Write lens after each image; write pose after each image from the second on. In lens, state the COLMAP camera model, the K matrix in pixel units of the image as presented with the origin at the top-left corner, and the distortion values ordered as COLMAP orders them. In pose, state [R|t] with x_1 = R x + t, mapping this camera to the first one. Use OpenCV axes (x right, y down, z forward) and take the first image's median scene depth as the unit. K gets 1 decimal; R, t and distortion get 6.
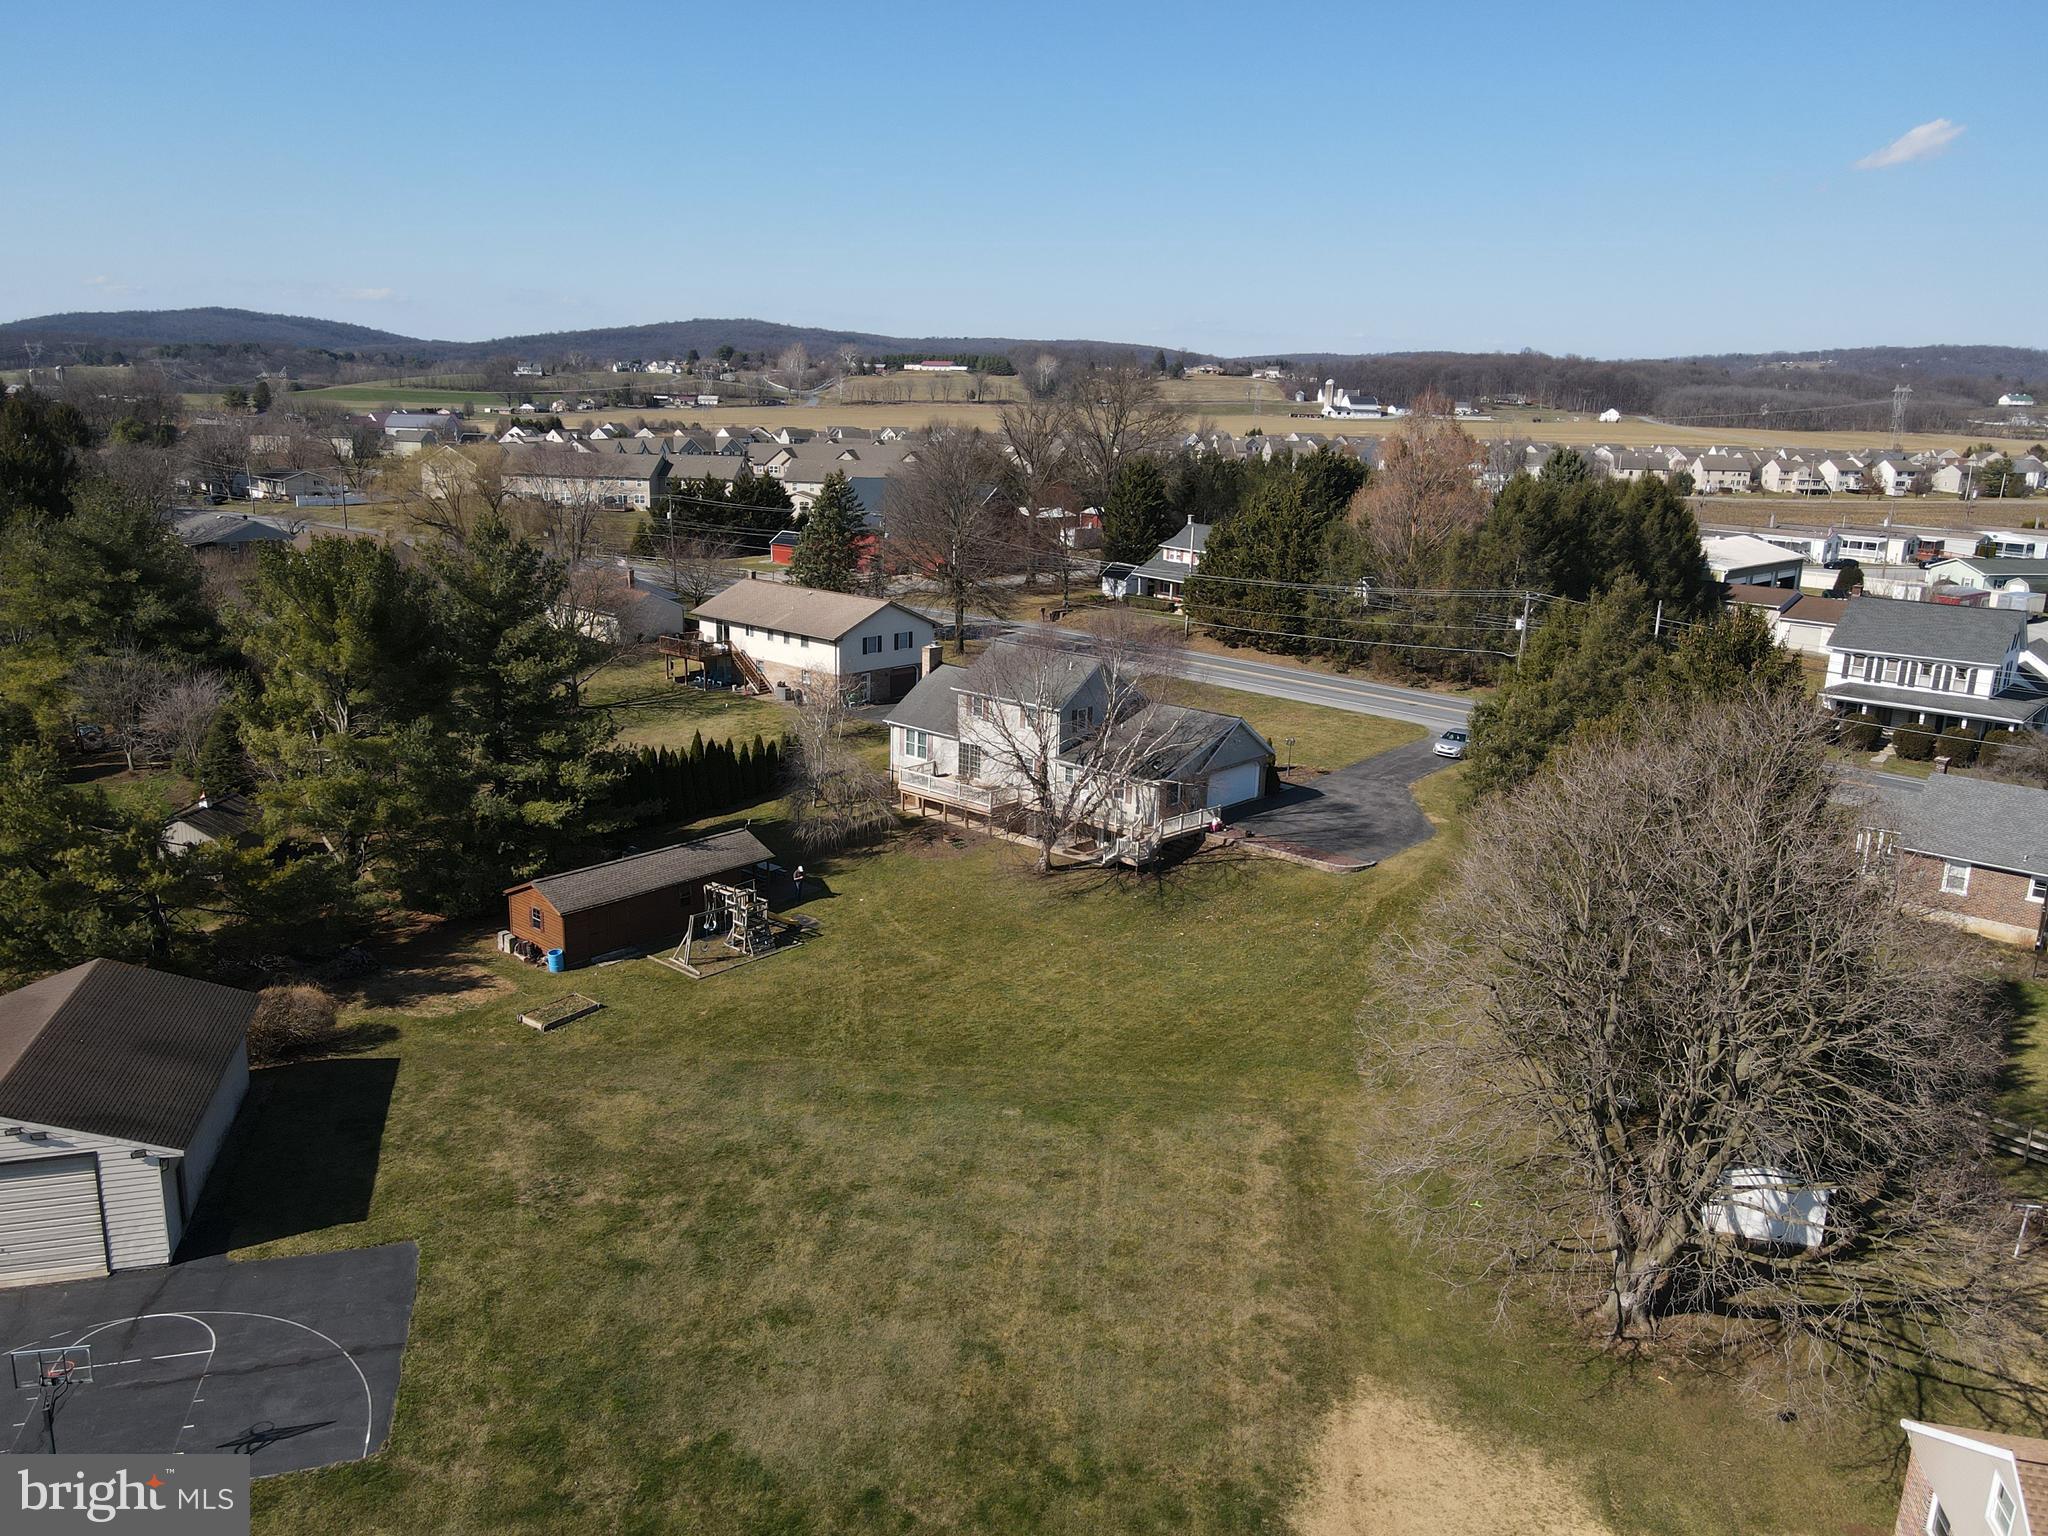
lens RADIAL K [[1489.6, 0, 1026.3], [0, 1489.6, 777.6], [0, 0, 1]] dist [0.022016, -0.014801]
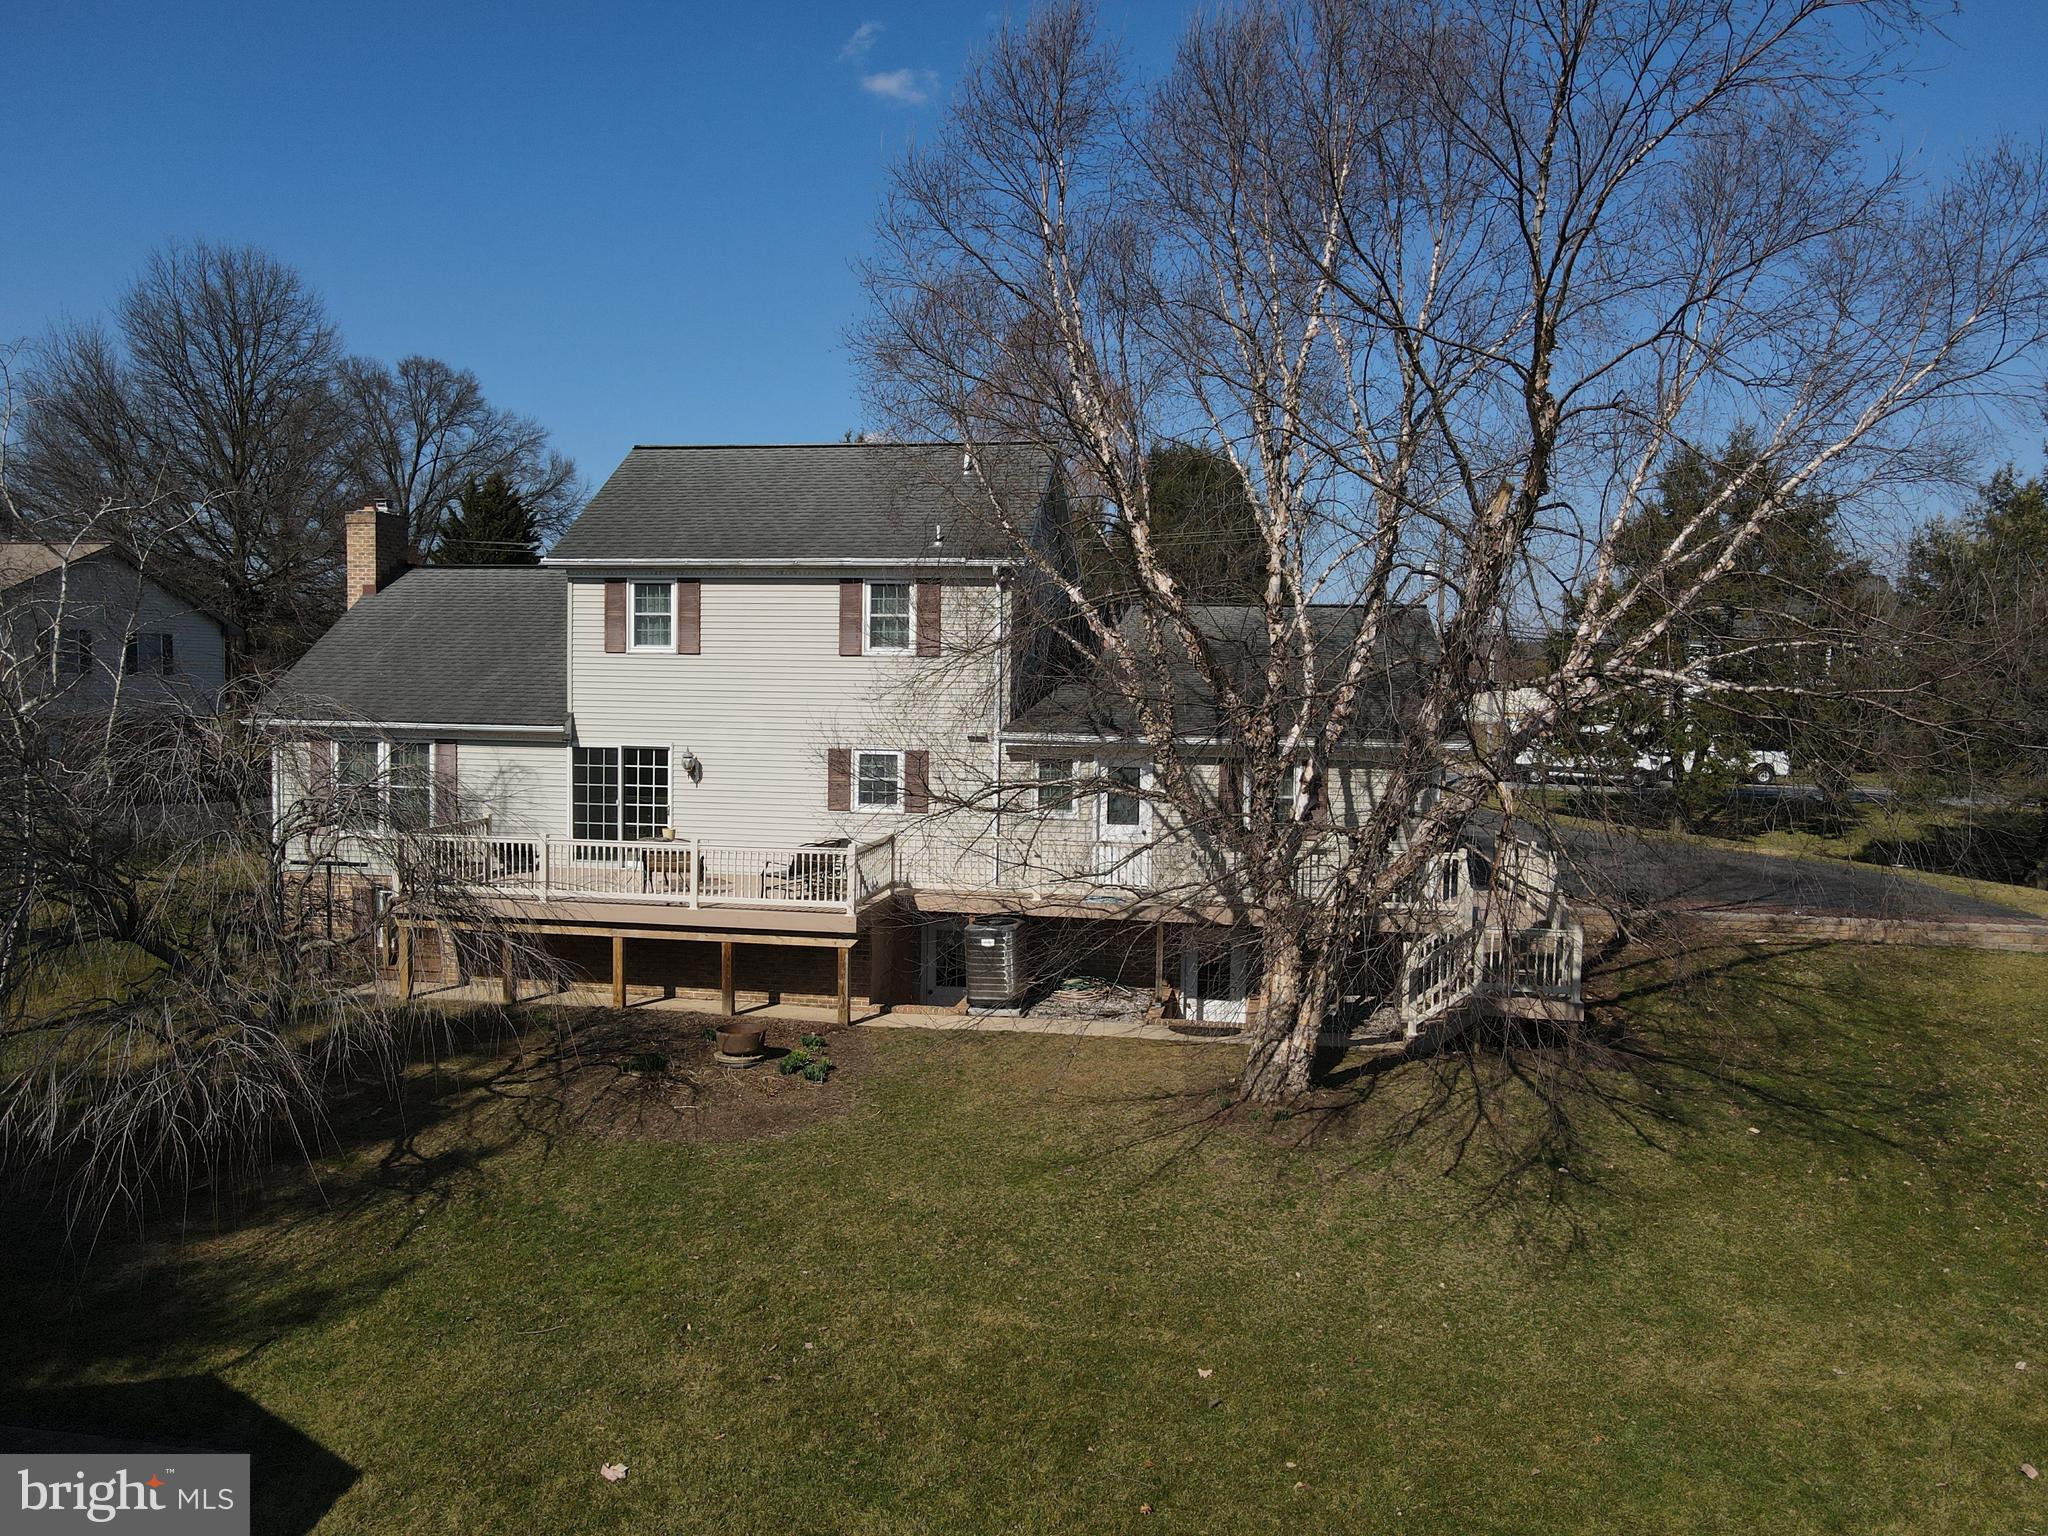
lens RADIAL K [[1489.6, 0, 1009.5], [0, 1489.6, 772.3], [0, 0, 1]] dist [0.022016, -0.014801]
pose [[0.847866, -0.048135, 0.528020, -0.133135], [0.142155, 0.980047, -0.138923, 0.035467], [-0.510798, 0.192849, 0.837792, 0.734945]]
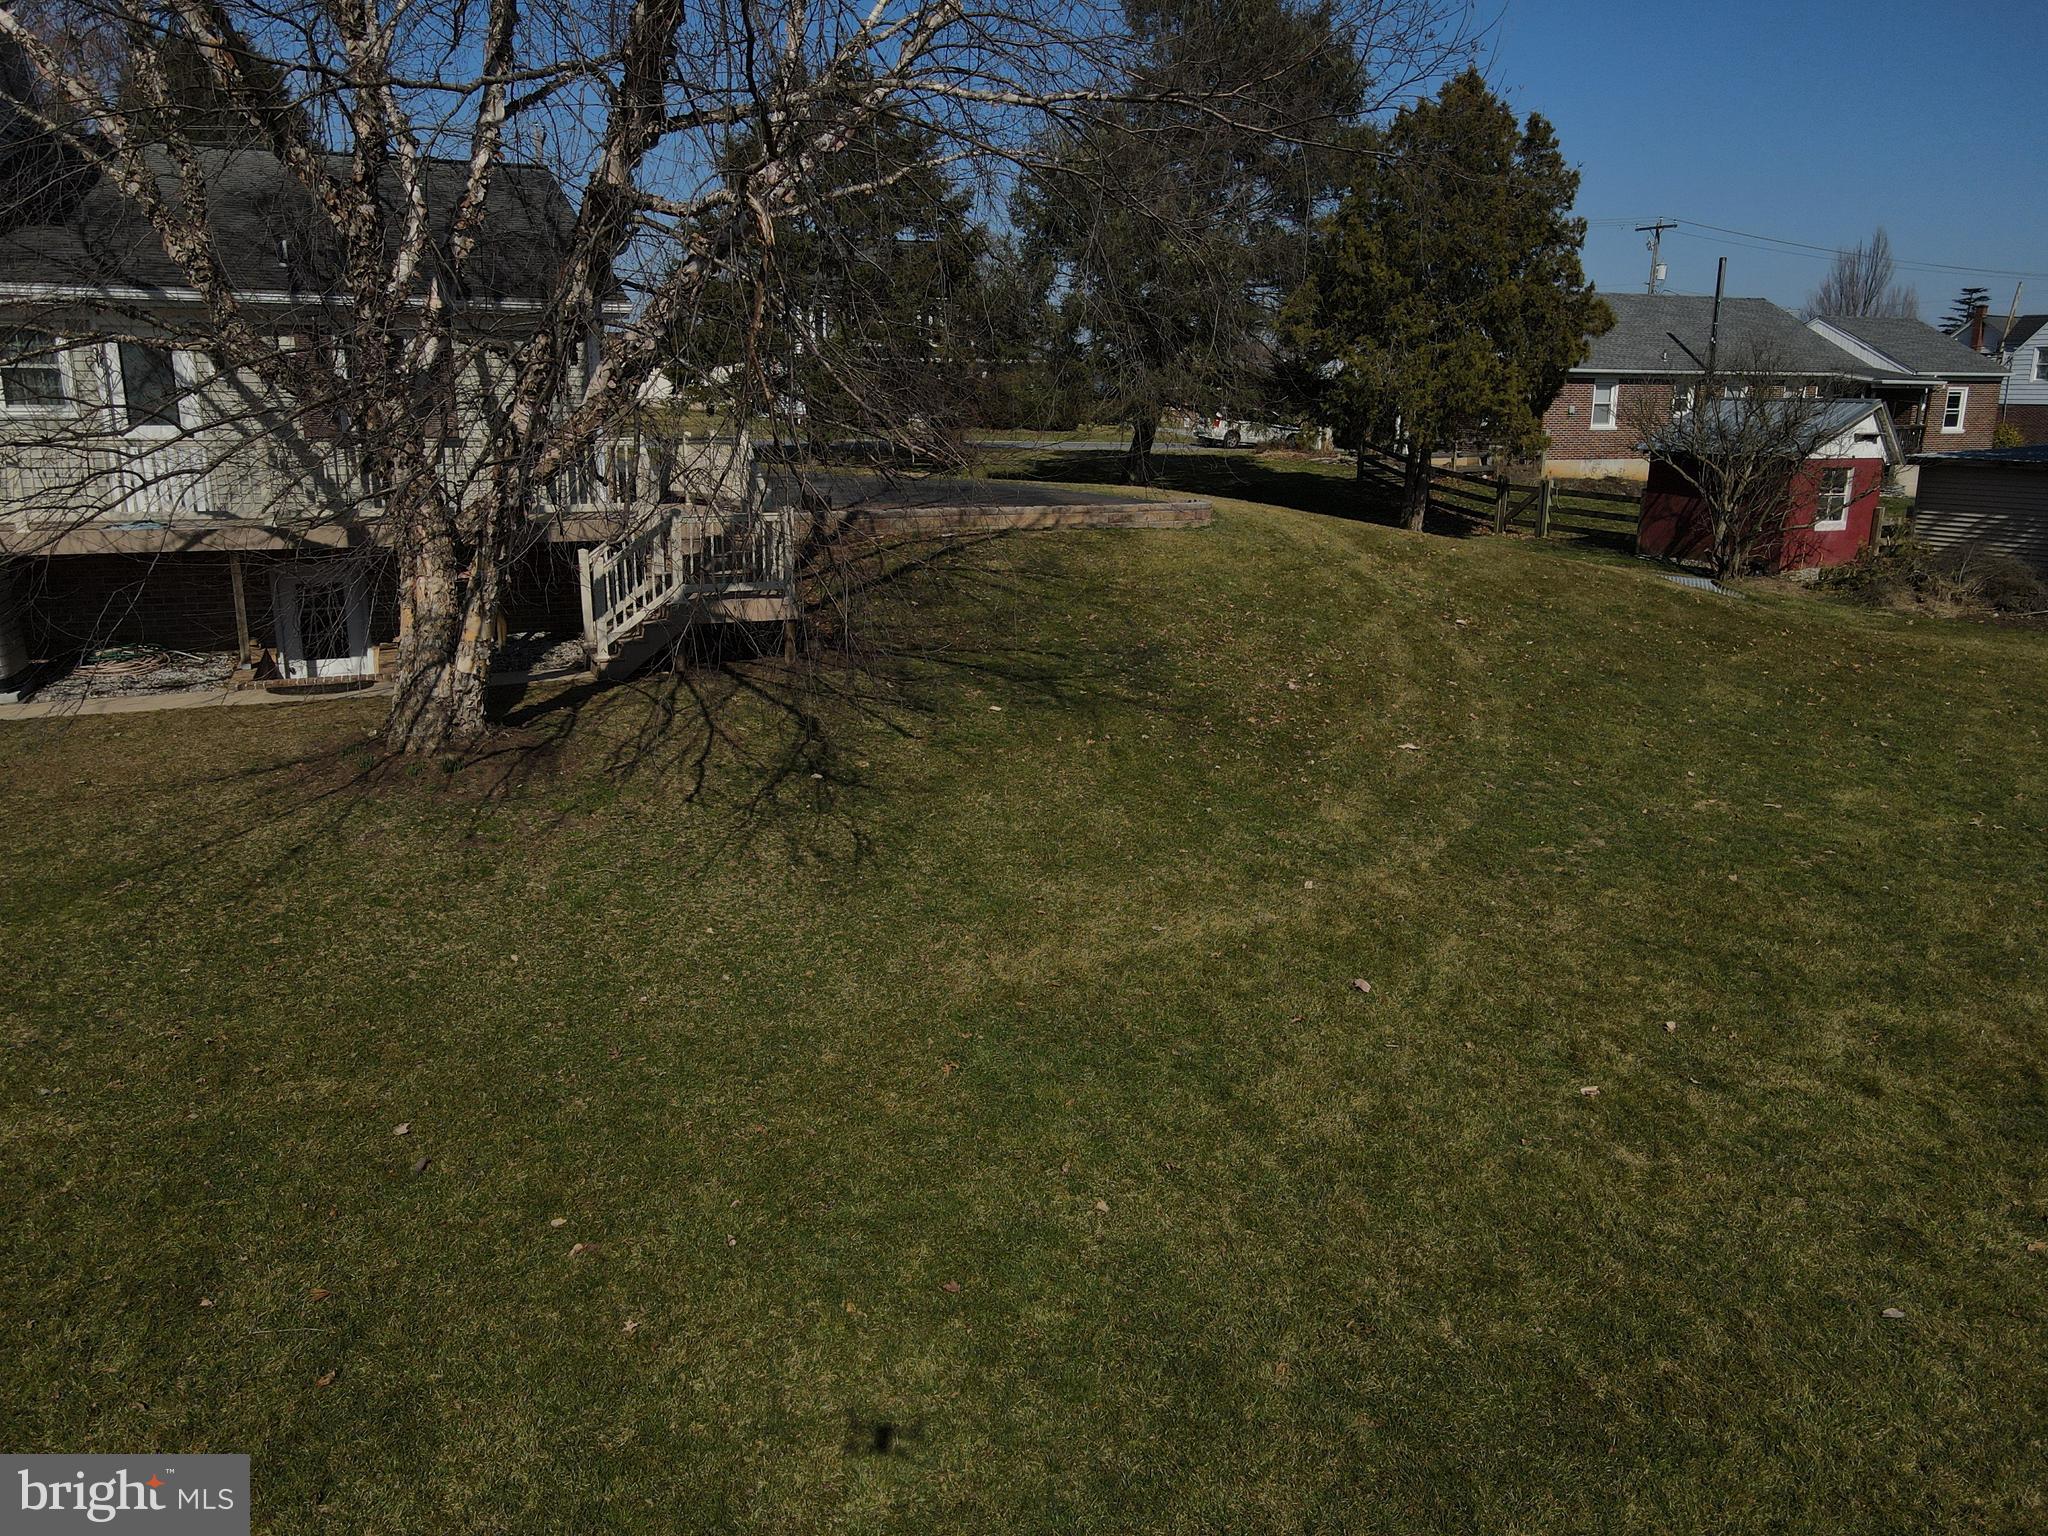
lens RADIAL K [[1489.6, 0, 1008.1], [0, 1489.6, 775.3], [0, 0, 1]] dist [0.022016, -0.014801]
pose [[0.420668, -0.247672, 0.872753, -0.102526], [0.231122, 0.959528, 0.160897, 0.048317], [-0.877281, 0.134028, 0.460885, 0.779589]]
